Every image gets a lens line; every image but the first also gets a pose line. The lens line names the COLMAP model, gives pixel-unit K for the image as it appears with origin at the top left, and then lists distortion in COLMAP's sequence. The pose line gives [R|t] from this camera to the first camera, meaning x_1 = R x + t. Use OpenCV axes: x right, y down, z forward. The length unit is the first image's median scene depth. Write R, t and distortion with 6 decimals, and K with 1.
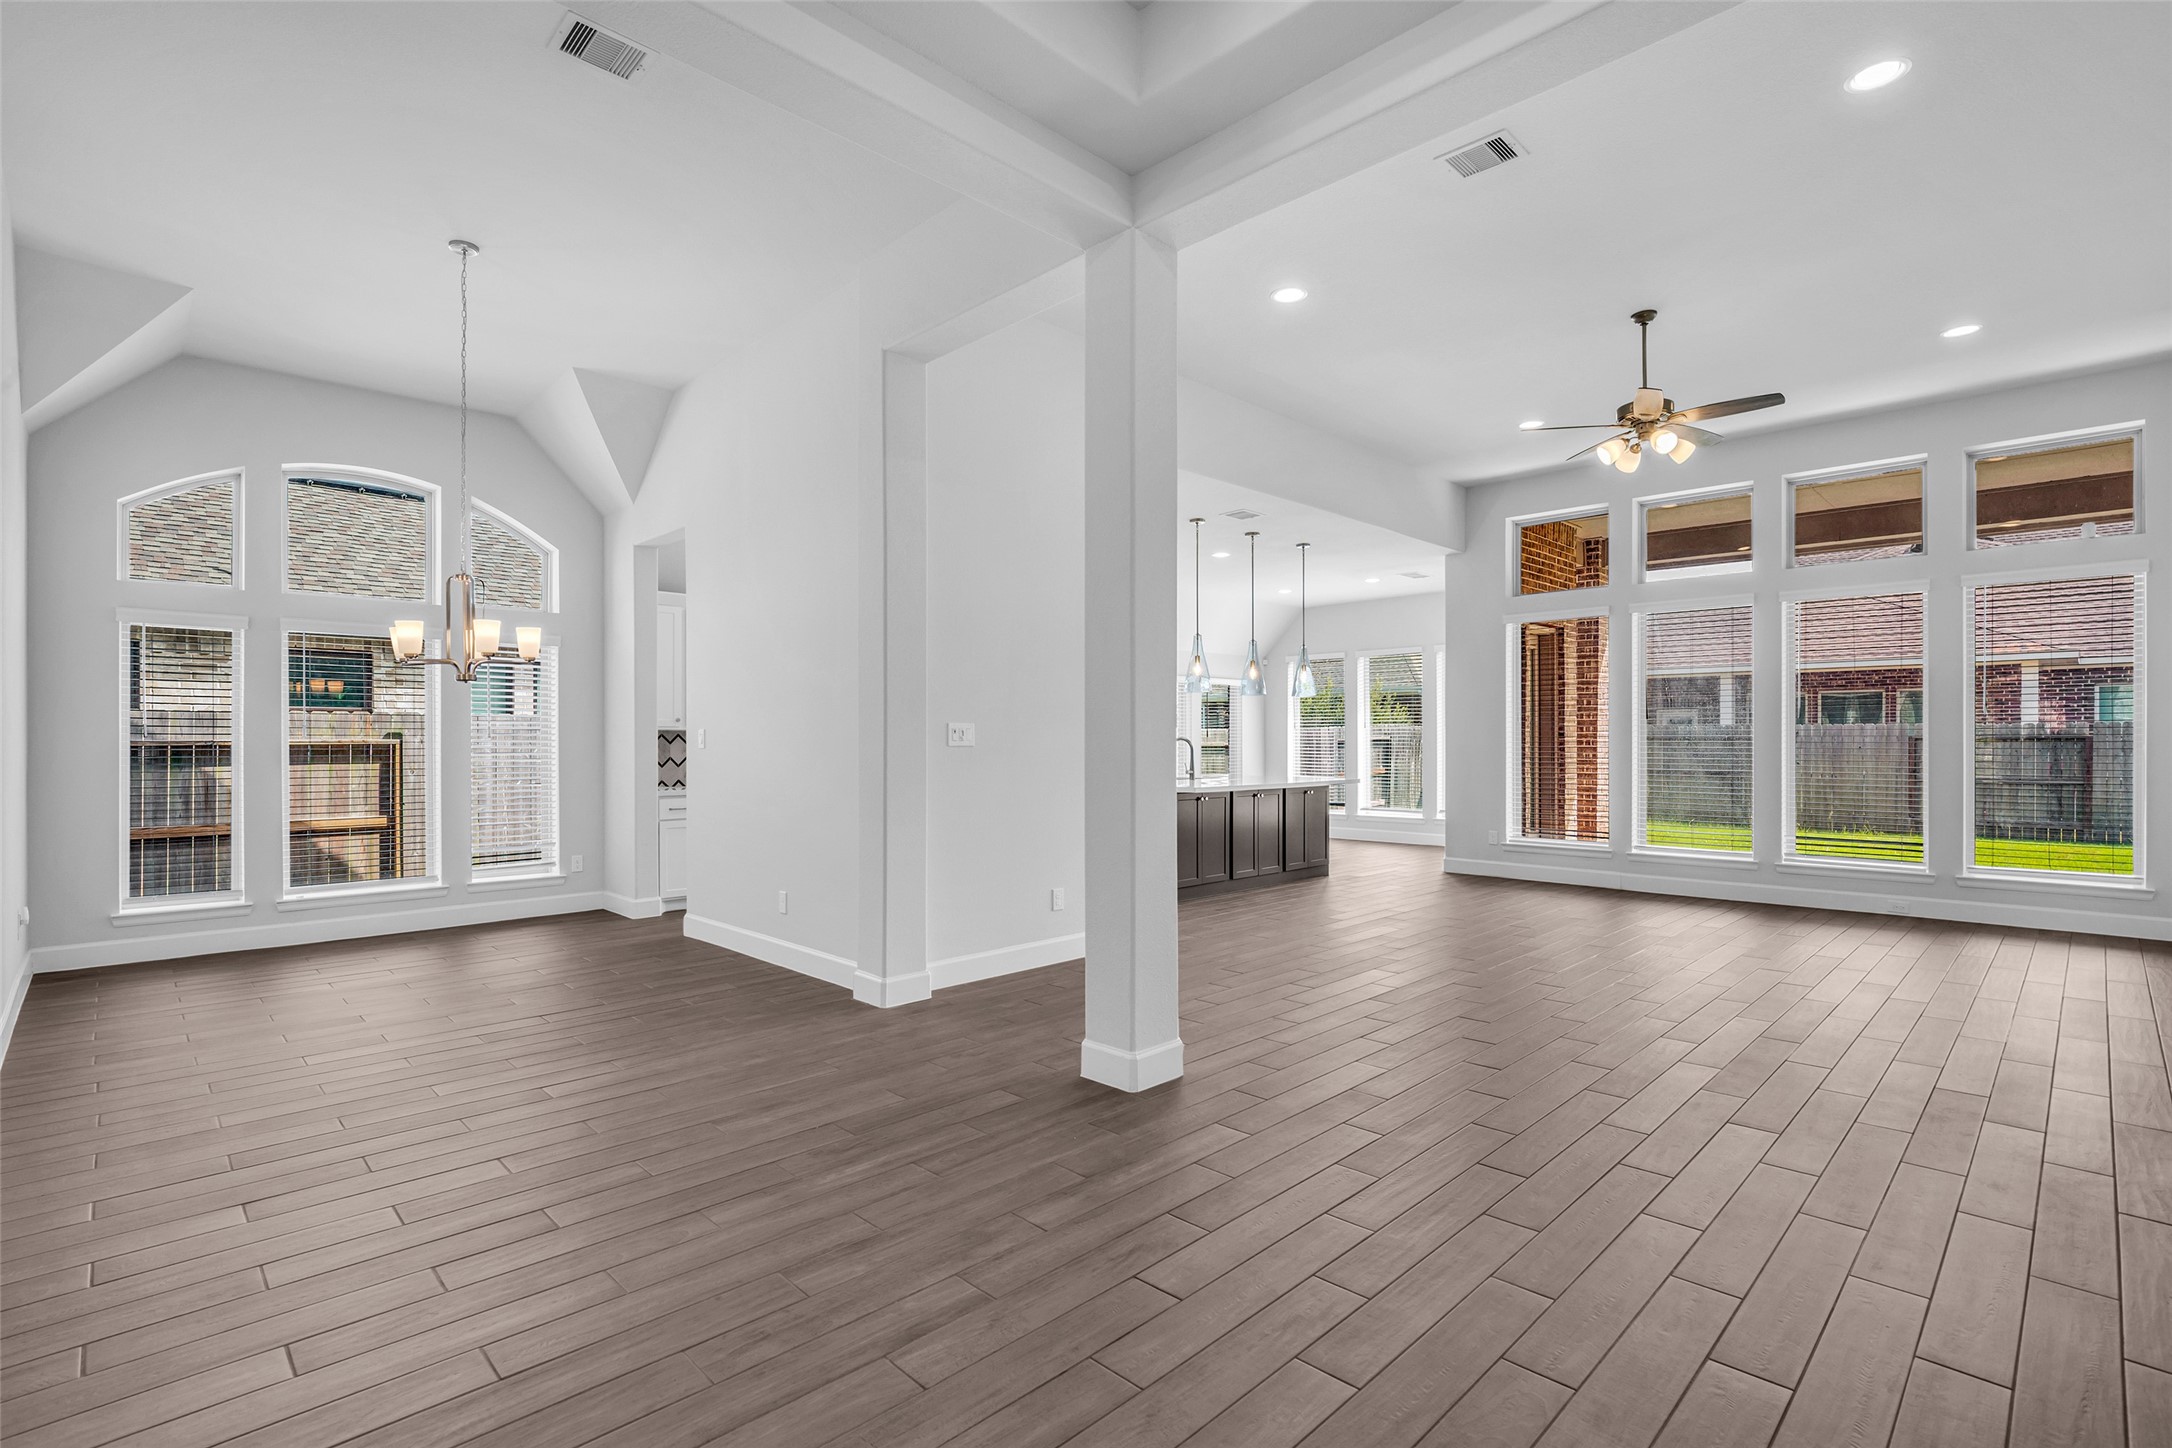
lens RADIAL K [[1011.3, 0, 1080.8], [0, 1011.3, 739.2], [0, 0, 1]] dist [-0.013277, 0.000489]
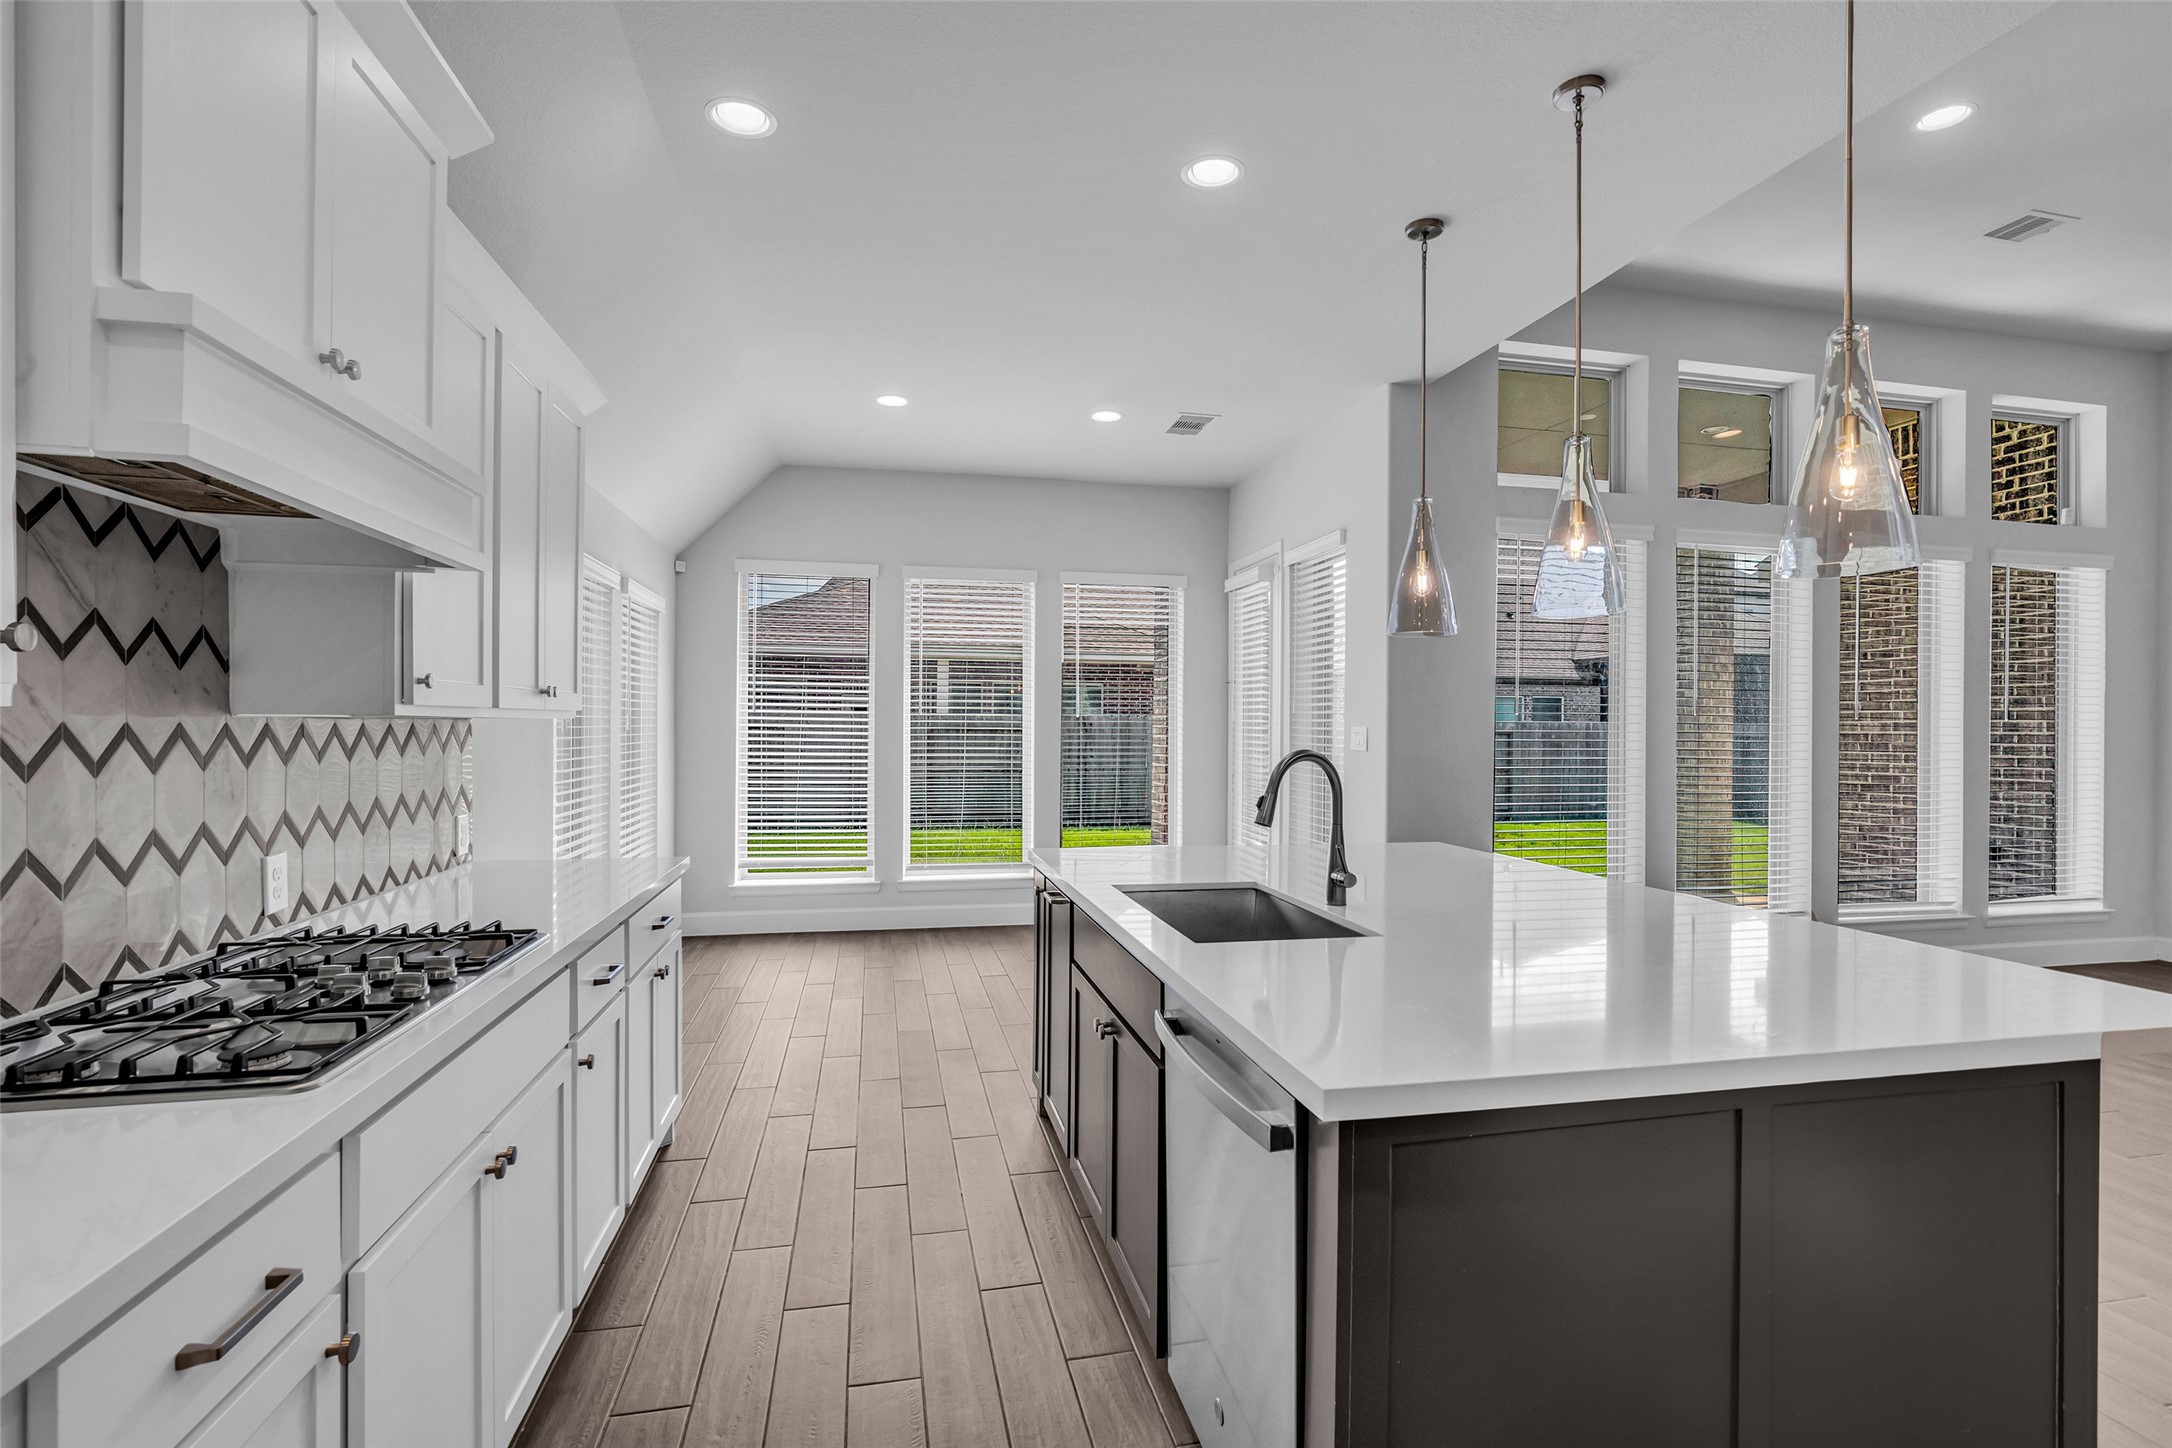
lens RADIAL K [[1007.1, 0, 1089.1], [0, 1007.1, 735.1], [0, 0, 1]] dist [-0.019993, 0.007019]
pose [[0.531871, -0.001148, 0.846825, -0.149383], [-0.009515, 0.999928, 0.007331, -0.006936], [-0.846772, -0.011957, 0.531822, 0.856209]]
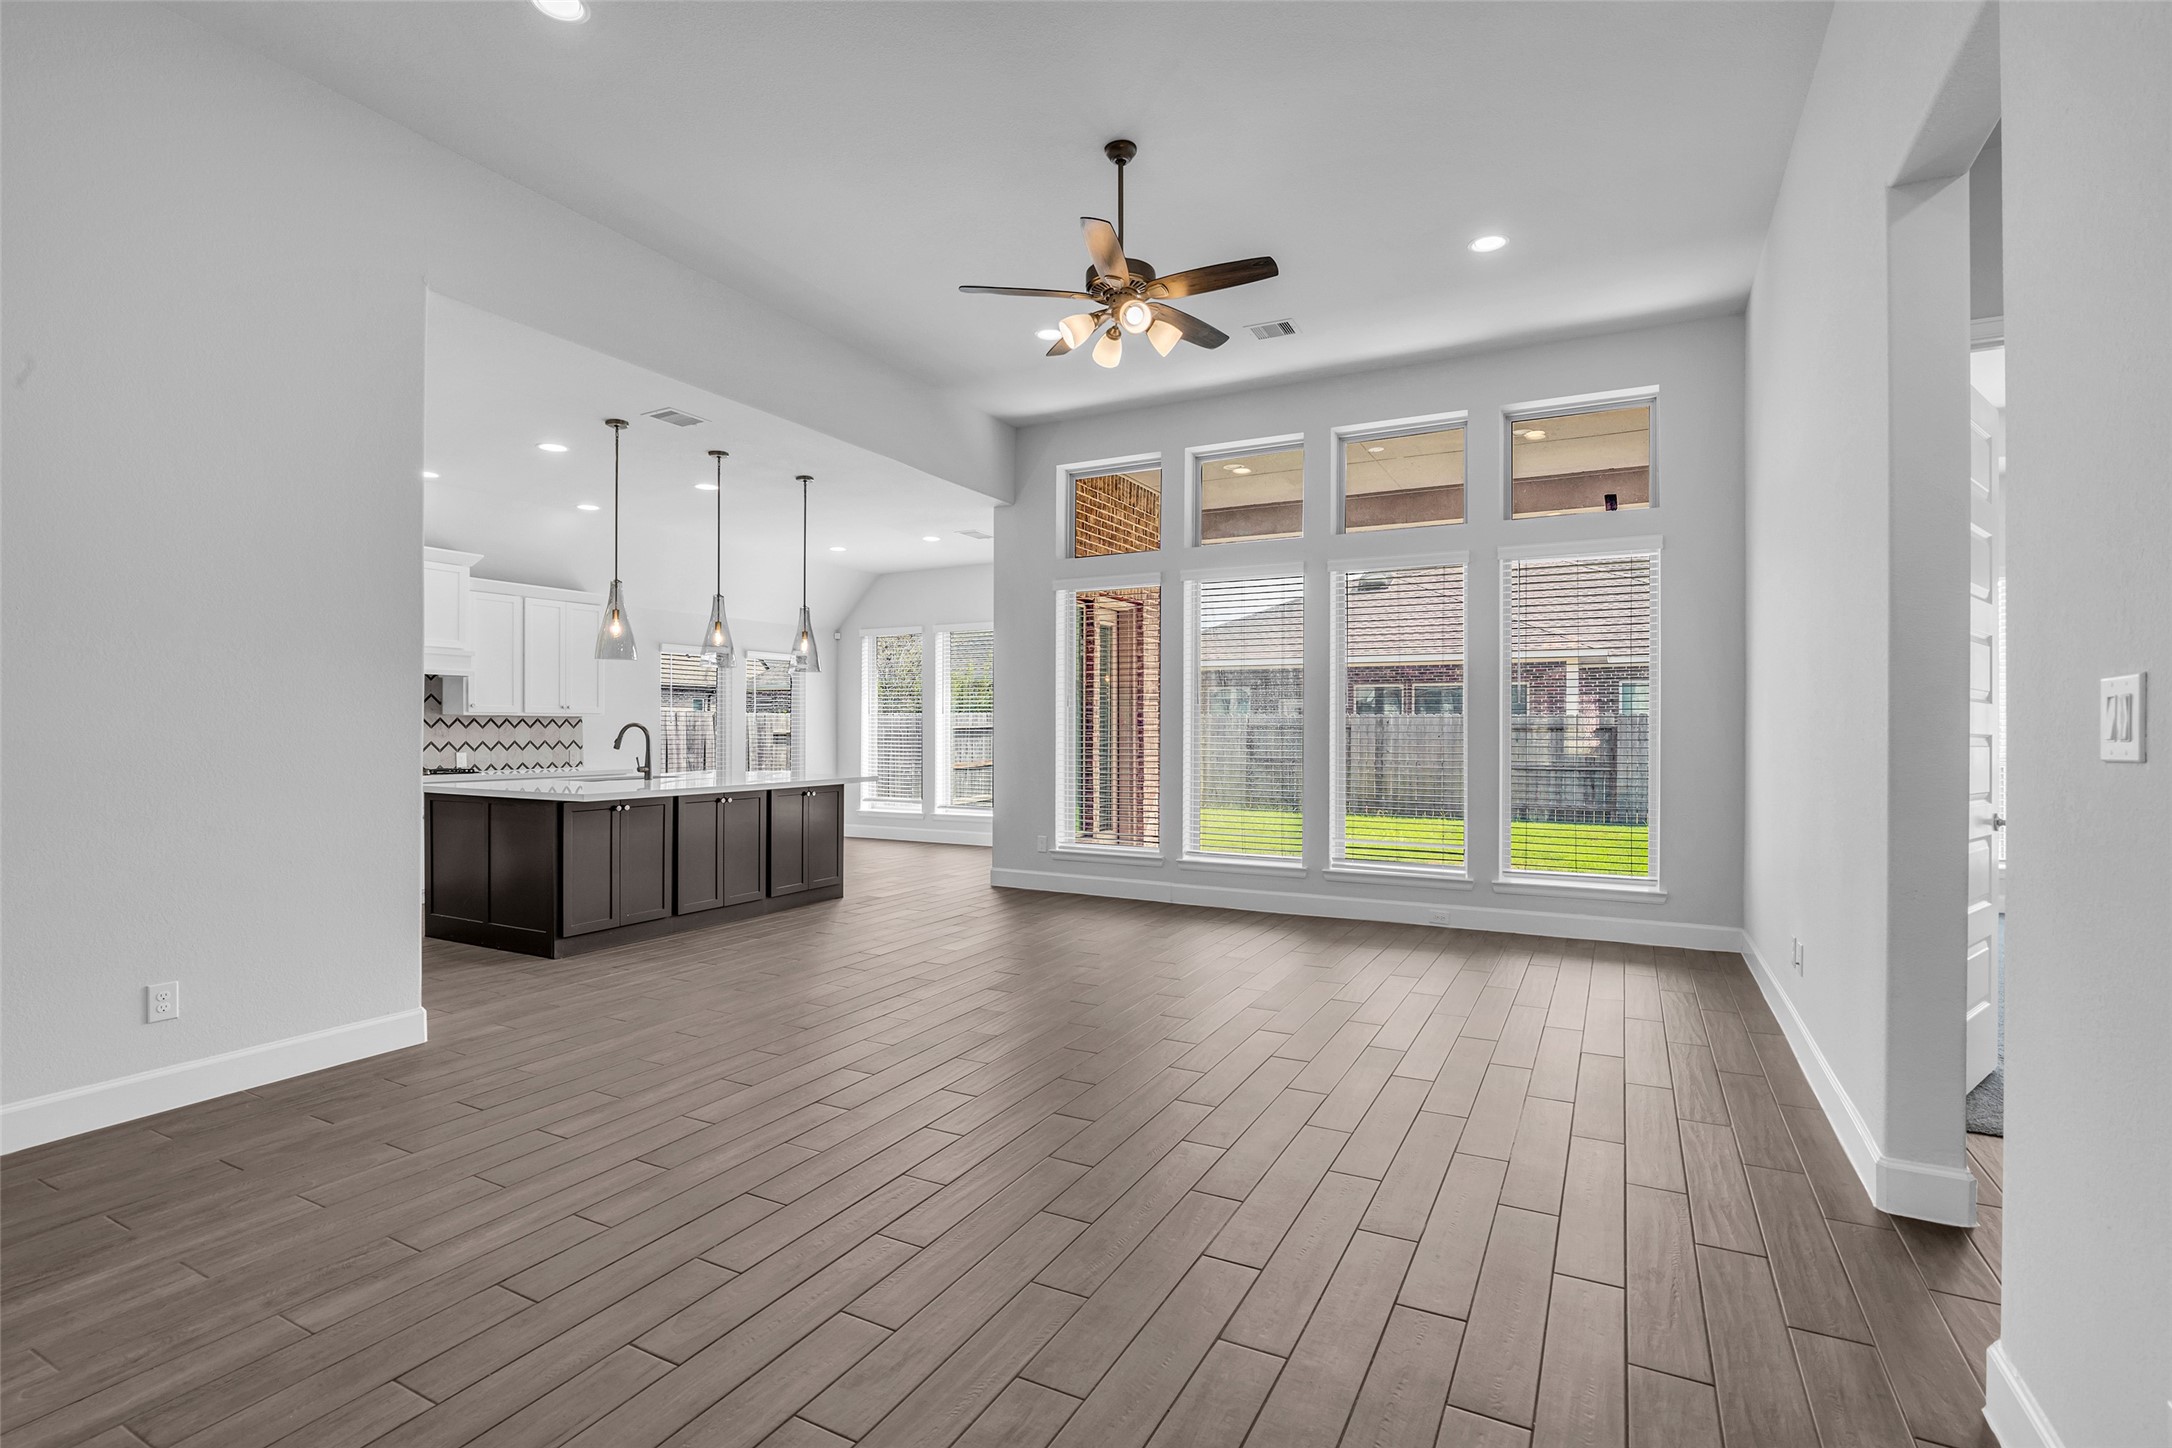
lens RADIAL K [[1005.8, 0, 1089.8], [0, 1005.8, 720.0], [0, 0, 1]] dist [-0.019644, 0.006634]
pose [[0.953417, 0.005267, 0.301610, 0.186097], [-0.003217, 0.999968, -0.007293, 0.000217], [-0.301638, 0.005983, 0.953404, 0.180472]]
